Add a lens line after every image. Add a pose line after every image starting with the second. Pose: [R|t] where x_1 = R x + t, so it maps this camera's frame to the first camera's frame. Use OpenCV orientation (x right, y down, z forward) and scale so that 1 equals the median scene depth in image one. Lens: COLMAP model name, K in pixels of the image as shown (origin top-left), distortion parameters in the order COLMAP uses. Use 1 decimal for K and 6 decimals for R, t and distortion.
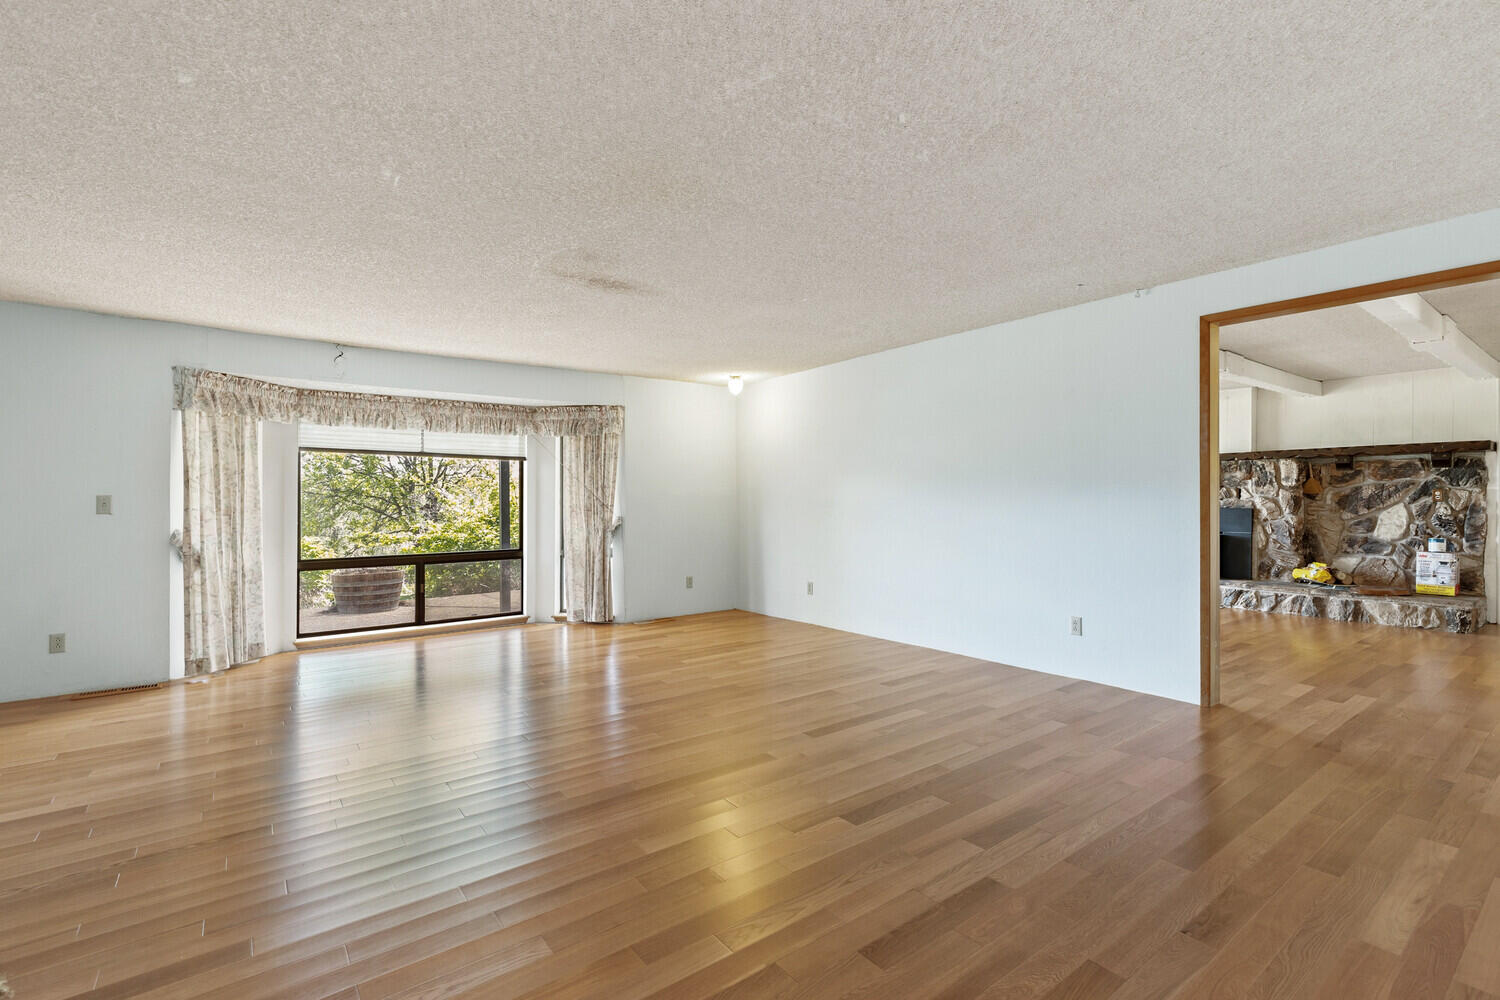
lens RADIAL K [[687.8, 0, 750.0], [0, 687.8, 500.0], [0, 0, 1]] dist [0.003019, 0.000724]
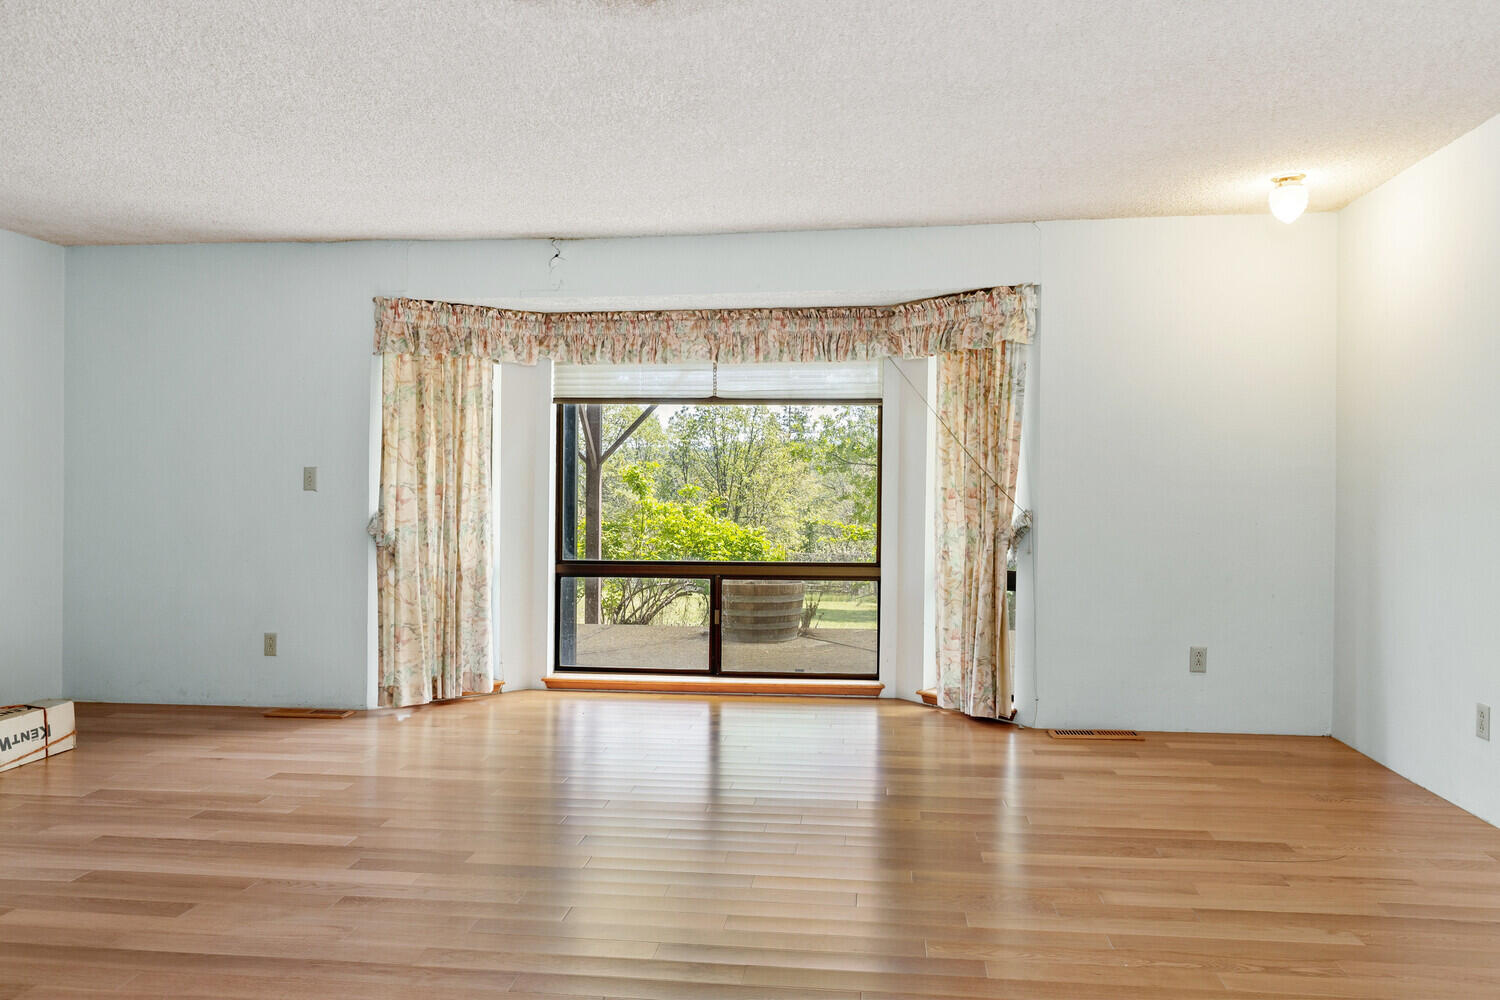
lens RADIAL K [[1042.6, 0, 750.0], [0, 1042.6, 477.9], [0, 0, 1]] dist [0.000099, -0.000569]
pose [[0.716208, 0.006367, -0.697858, 0.217672], [-0.005008, 0.999980, 0.003984, -0.001165], [0.697869, 0.000641, 0.716225, 0.379626]]
